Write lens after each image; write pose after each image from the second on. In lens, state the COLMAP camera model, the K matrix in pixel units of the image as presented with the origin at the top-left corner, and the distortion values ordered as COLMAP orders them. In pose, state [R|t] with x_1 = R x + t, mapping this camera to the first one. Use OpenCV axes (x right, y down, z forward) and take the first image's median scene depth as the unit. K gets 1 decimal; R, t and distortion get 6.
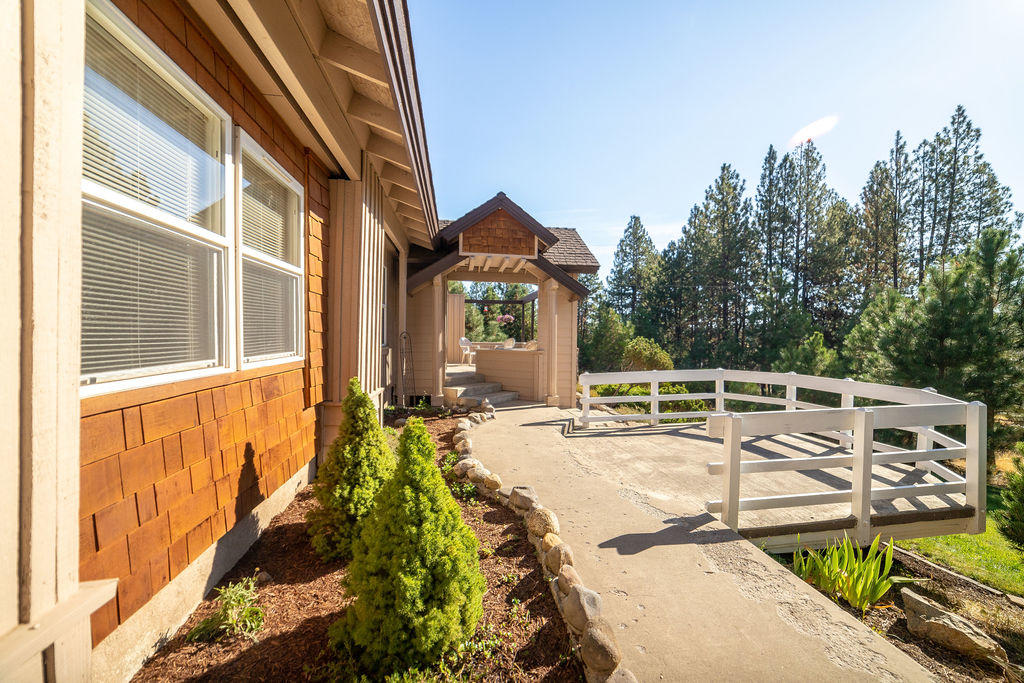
lens RADIAL K [[438.8, 0, 513.2], [0, 438.8, 347.1], [0, 0, 1]] dist [0.000427, 0.000047]
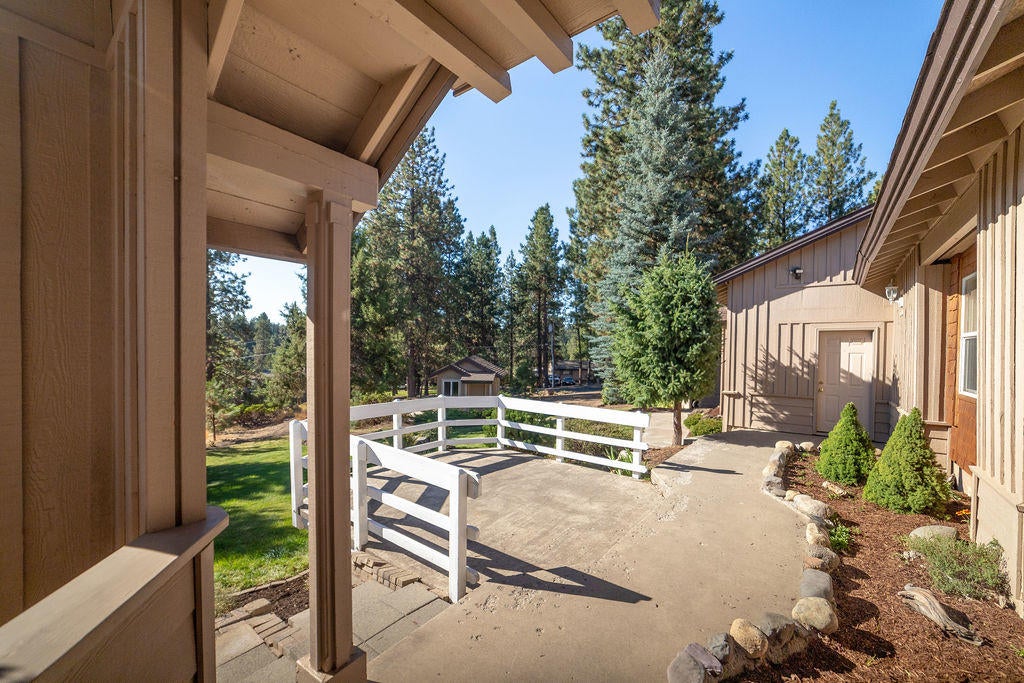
lens RADIAL K [[438.8, 0, 513.2], [0, 438.8, 347.1], [0, 0, 1]] dist [0.000427, 0.000047]
pose [[-0.736925, -0.012474, 0.675859, -0.199831], [0.001277, 0.999802, 0.019846, -0.082789], [-0.675973, 0.015488, -0.736764, 1.692017]]
